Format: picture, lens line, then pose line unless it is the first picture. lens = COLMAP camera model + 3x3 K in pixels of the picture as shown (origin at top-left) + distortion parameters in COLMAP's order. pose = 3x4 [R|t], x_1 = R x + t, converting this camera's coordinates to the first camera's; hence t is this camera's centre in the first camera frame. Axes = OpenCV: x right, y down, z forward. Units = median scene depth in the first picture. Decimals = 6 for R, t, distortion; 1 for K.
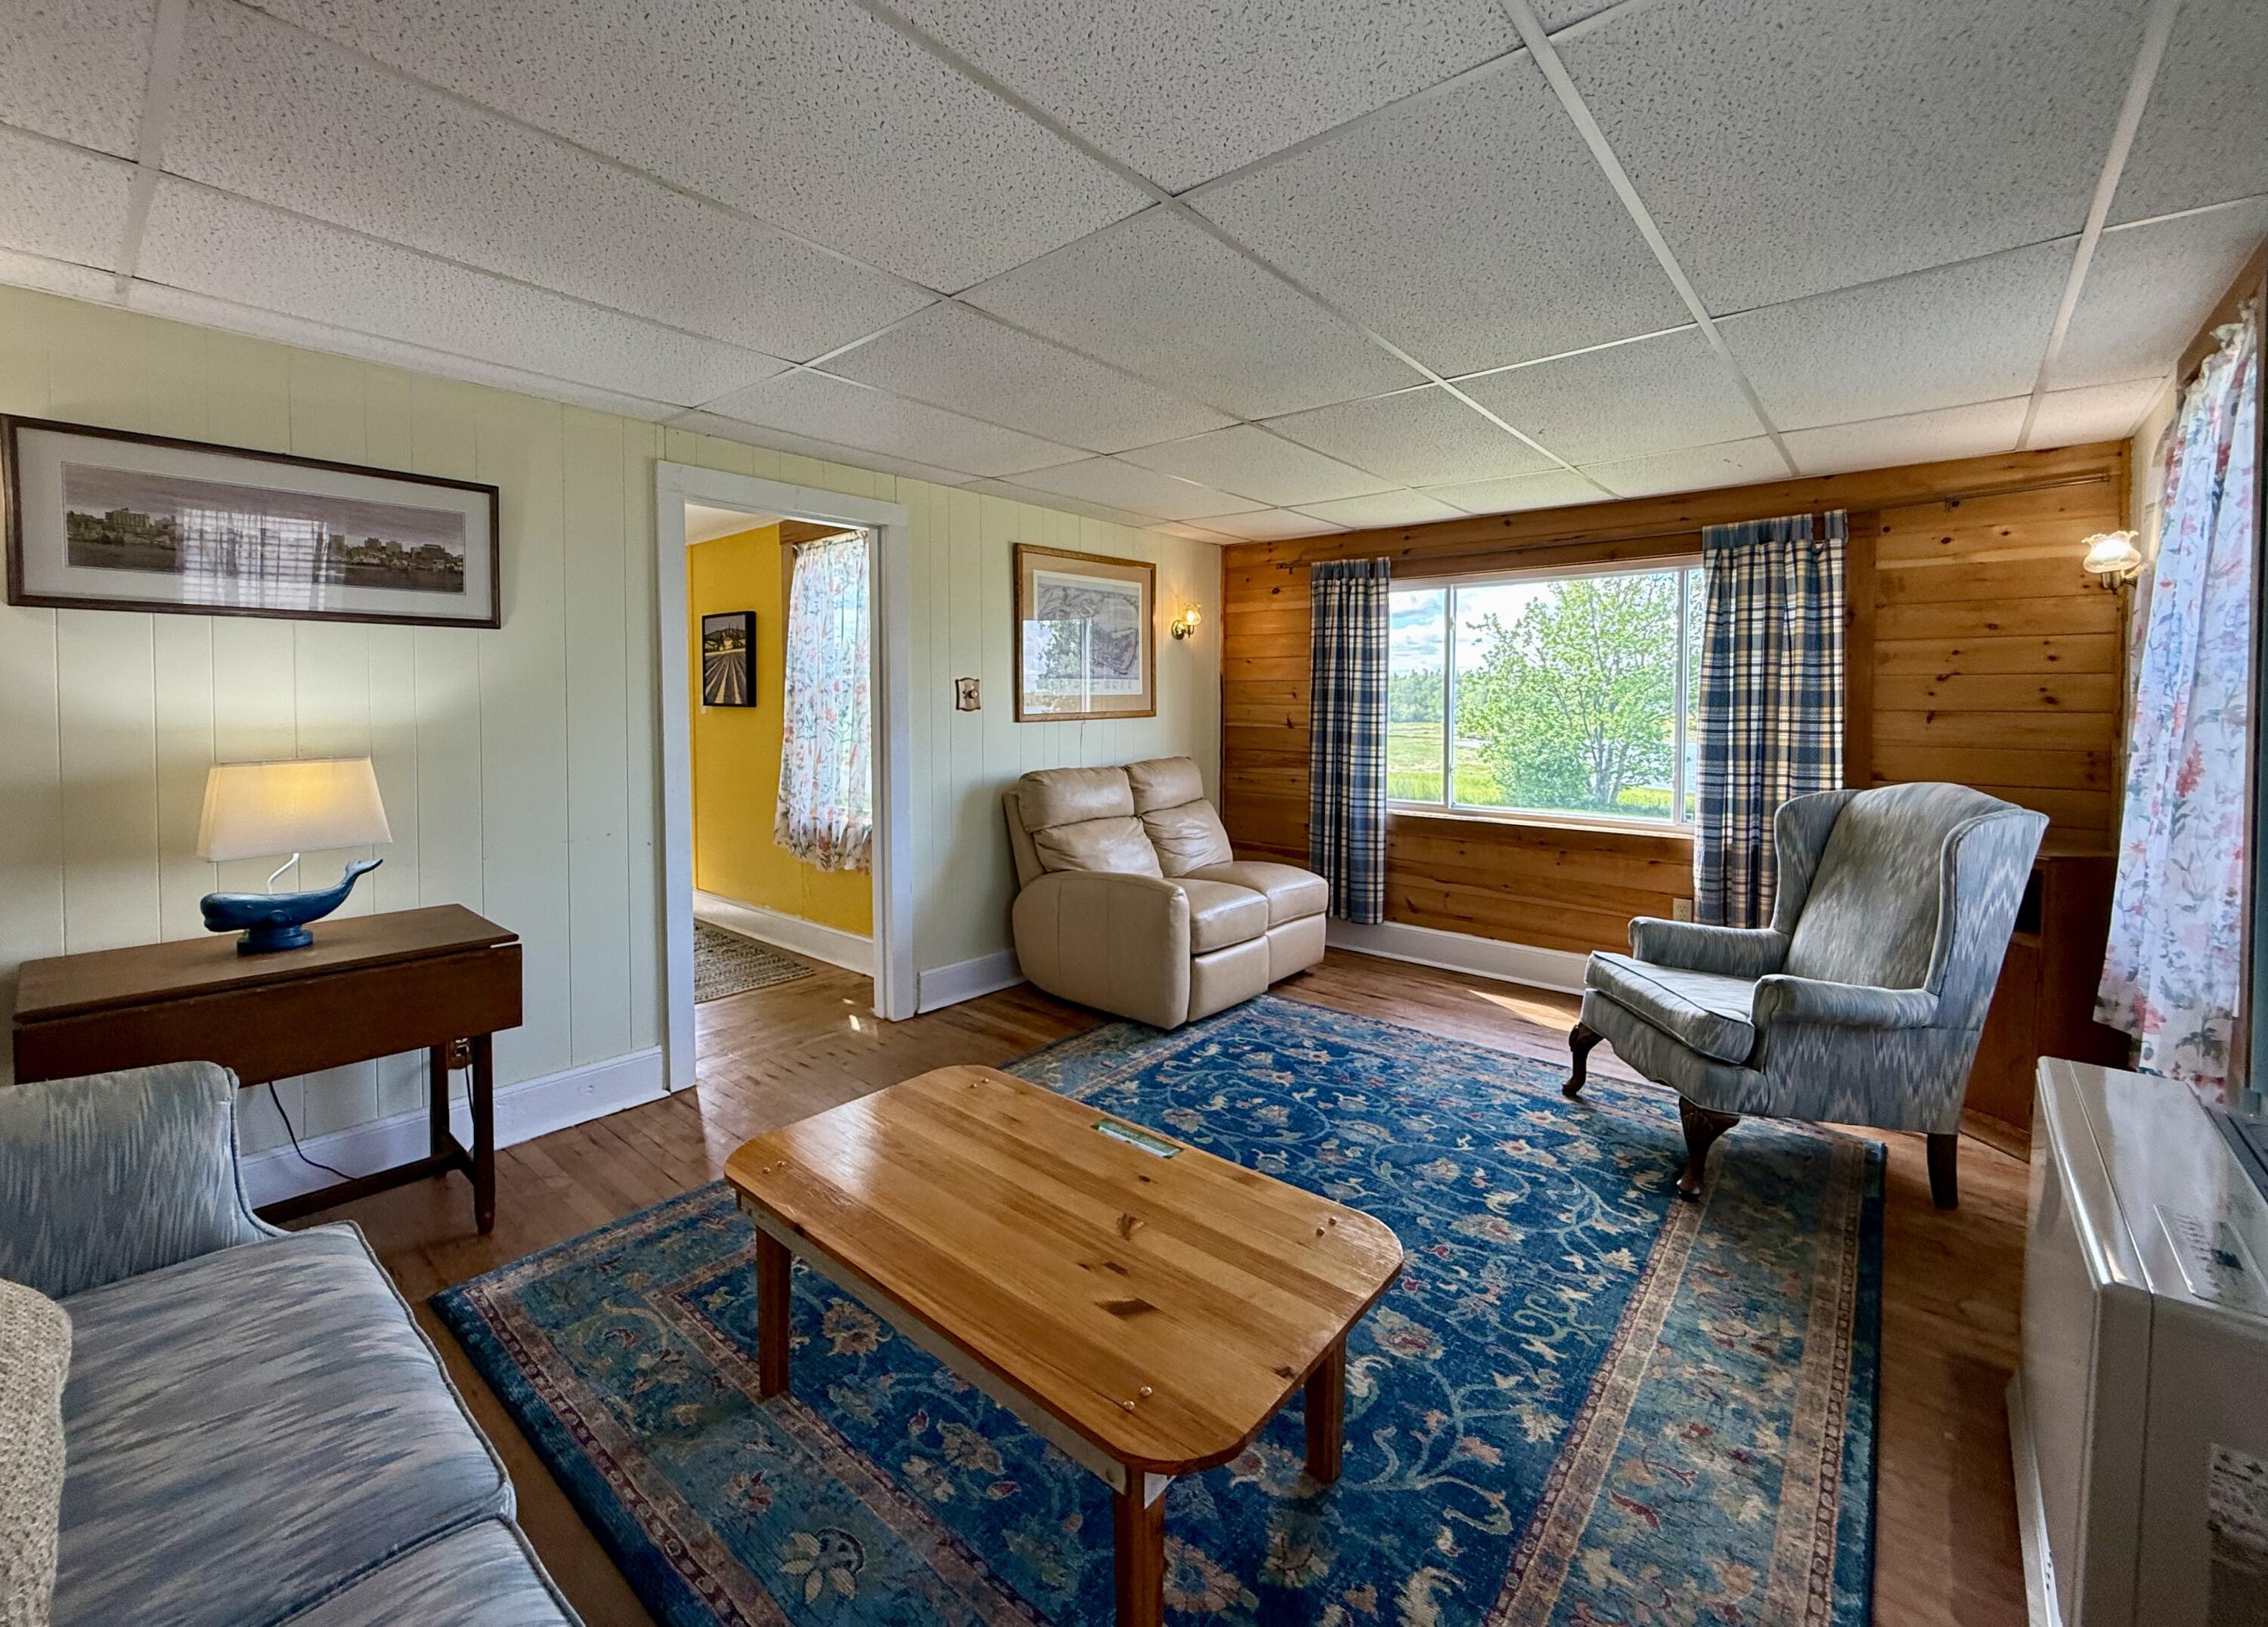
lens RADIAL K [[945.9, 0, 1081.9], [0, 945.9, 736.2], [0, 0, 1]] dist [0.000559, 0.000915]
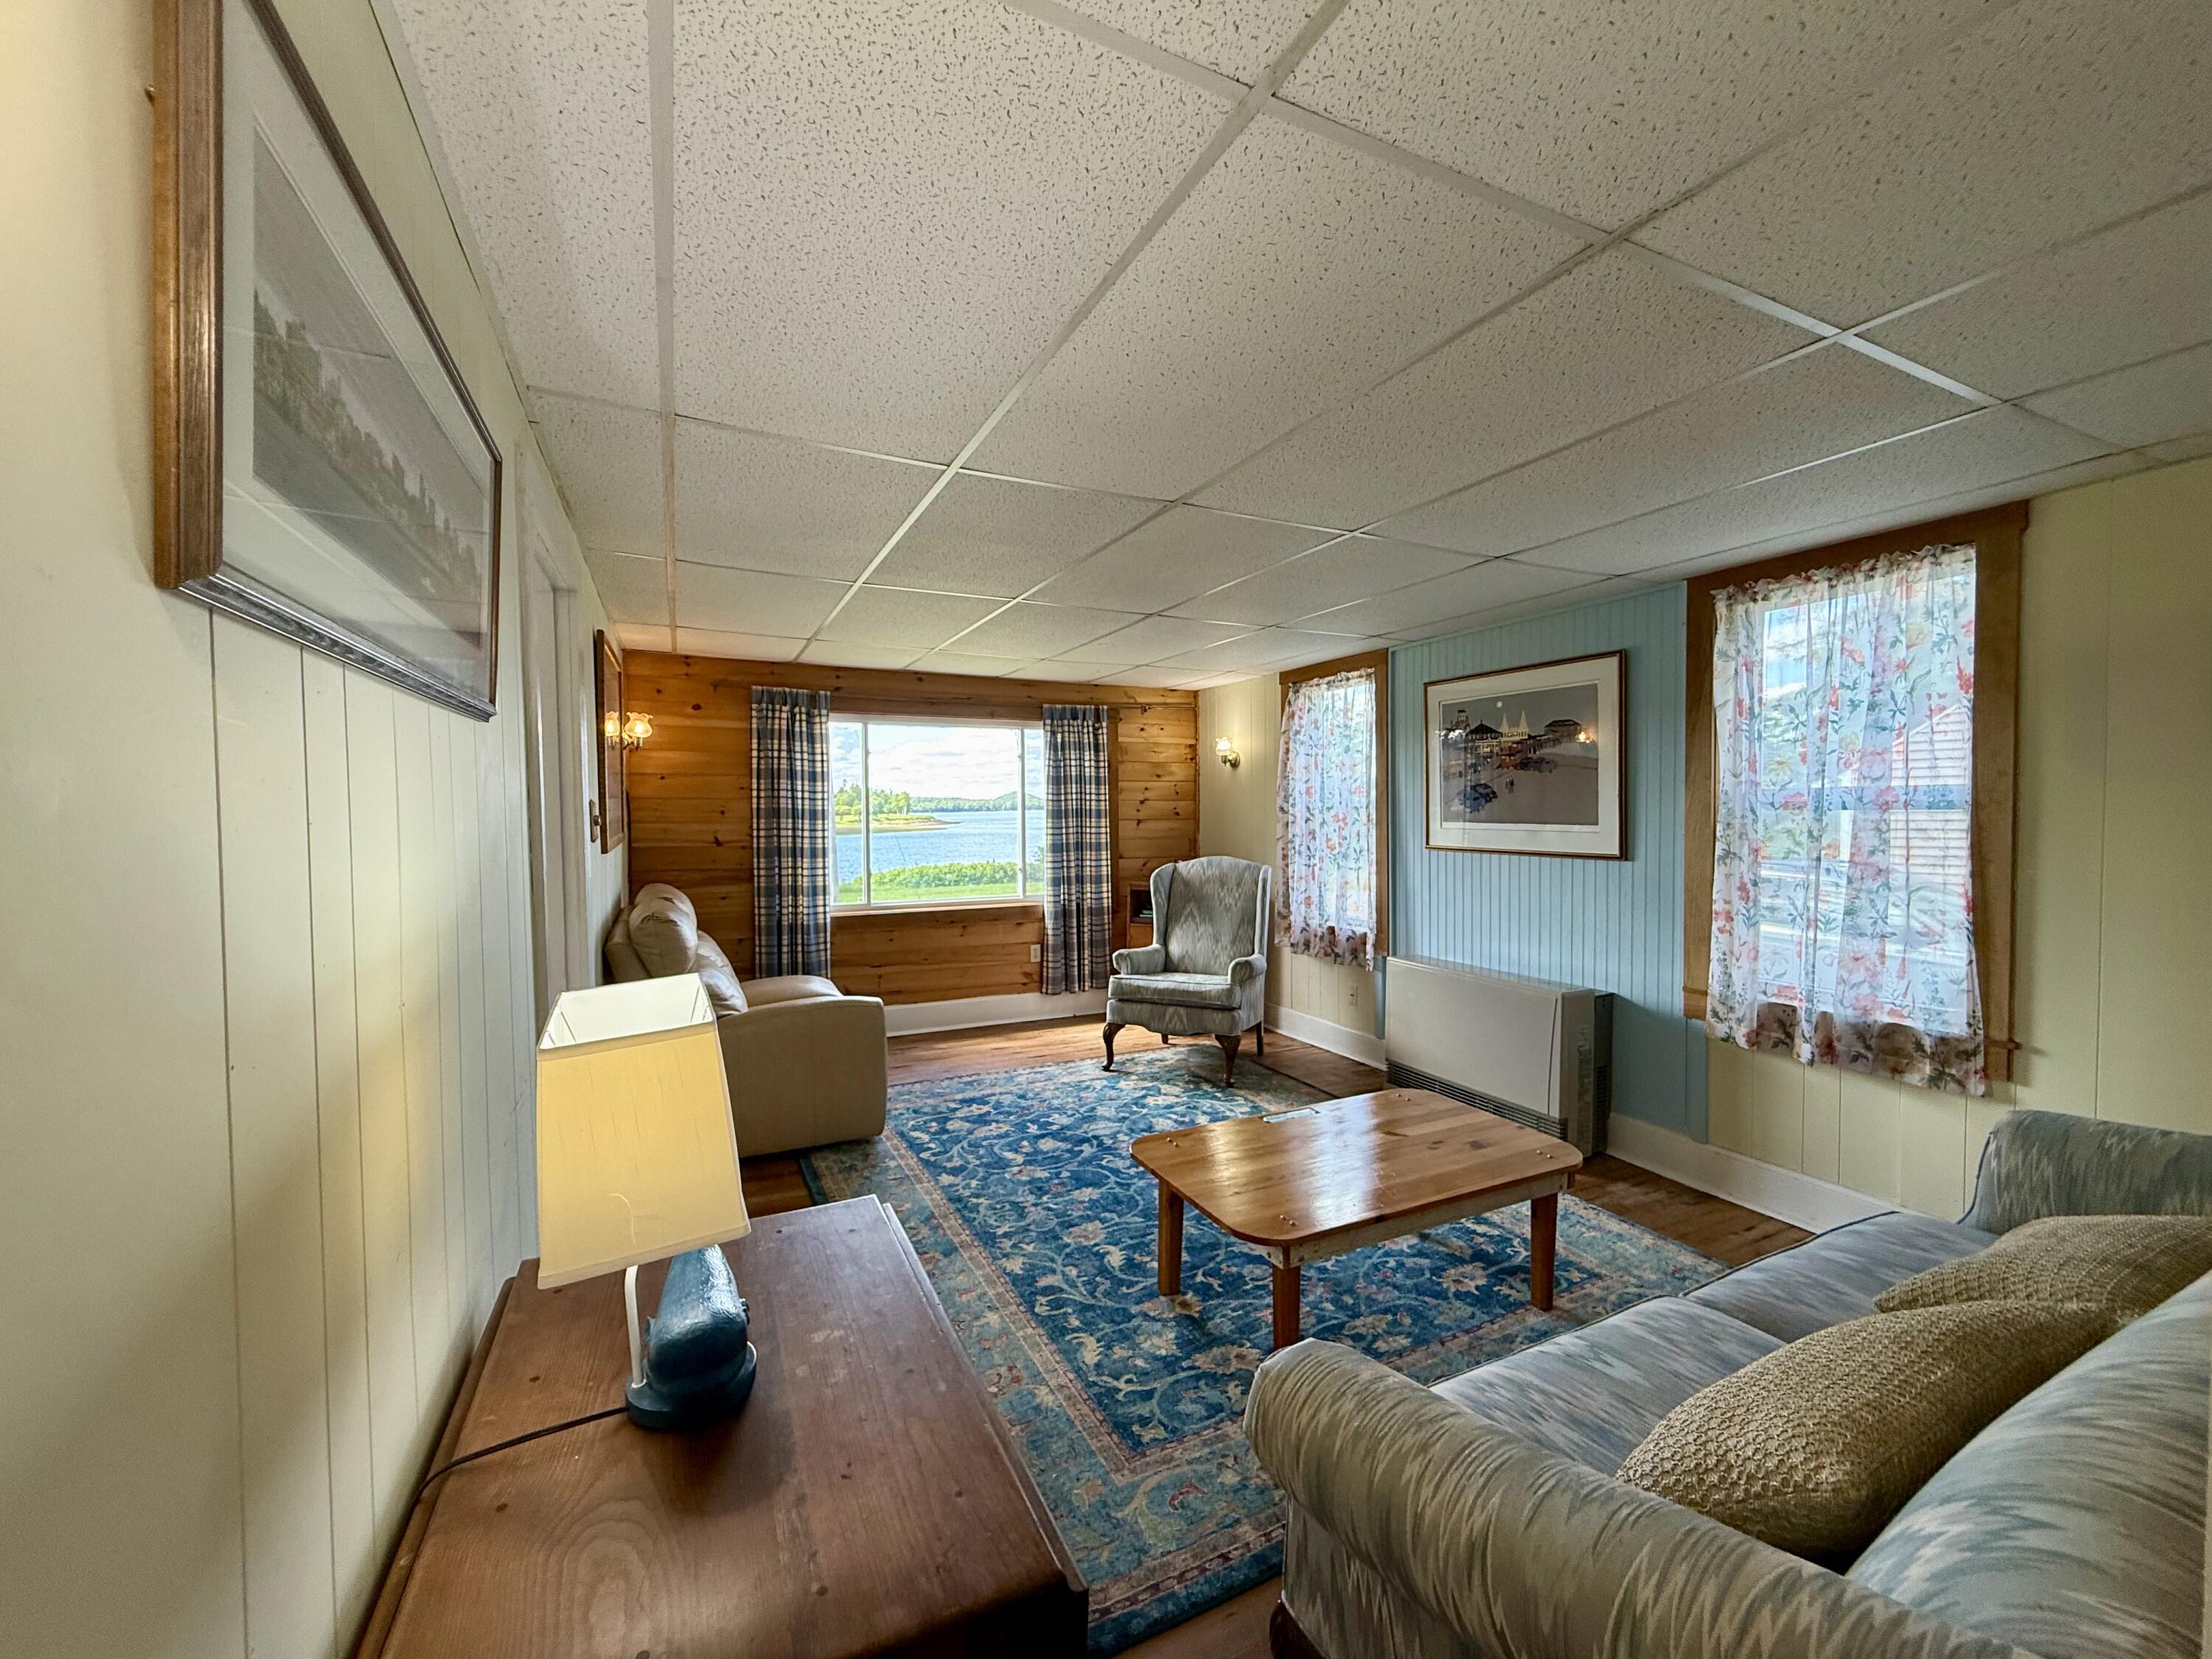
lens RADIAL K [[890.1, 0, 1108.1], [0, 890.1, 834.3], [0, 0, 1]] dist [-0.002395, -0.000849]
pose [[0.369822, -0.034698, 0.928455, -0.805305], [0.038450, 0.999018, 0.022019, -0.041360], [-0.928307, 0.027556, 0.370793, 0.429747]]
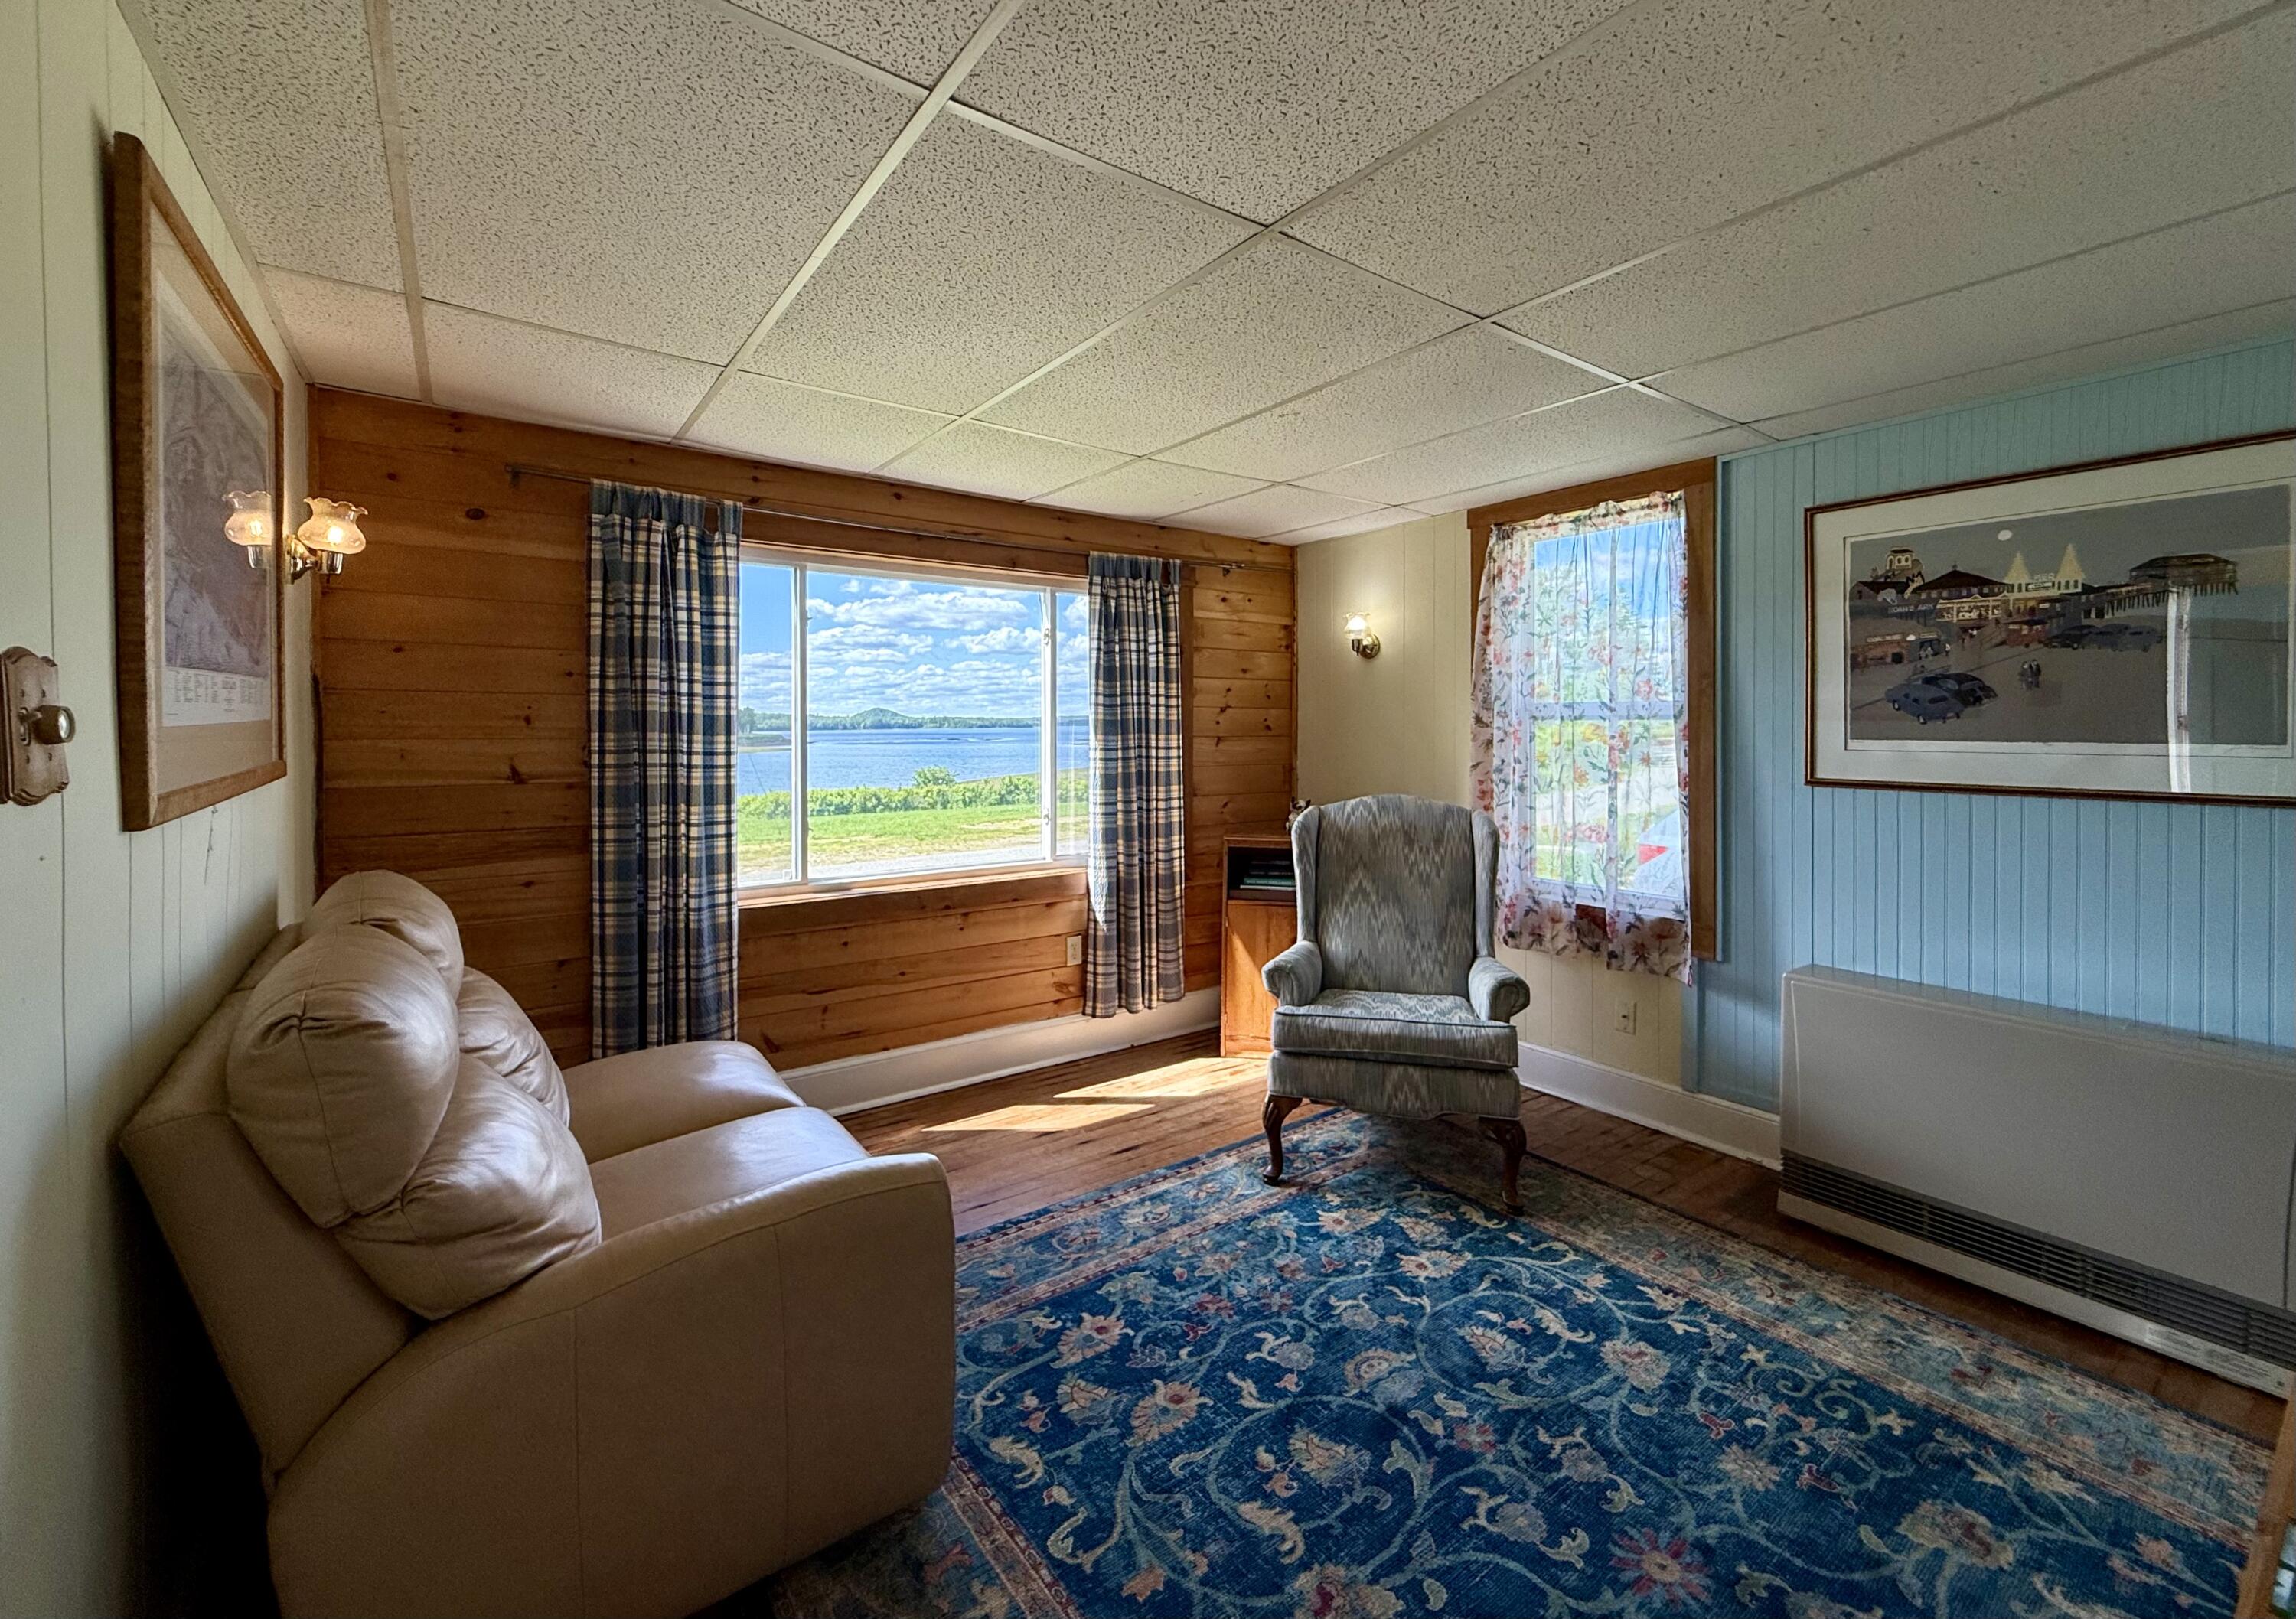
lens RADIAL K [[949.0, 0, 1137.1], [0, 949.0, 734.9], [0, 0, 1]] dist [0.000429, -0.000387]
pose [[0.210945, -0.013990, 0.977398, -0.349548], [0.035488, 0.999348, 0.006645, -0.043418], [-0.976853, 0.033284, 0.211304, 0.894510]]
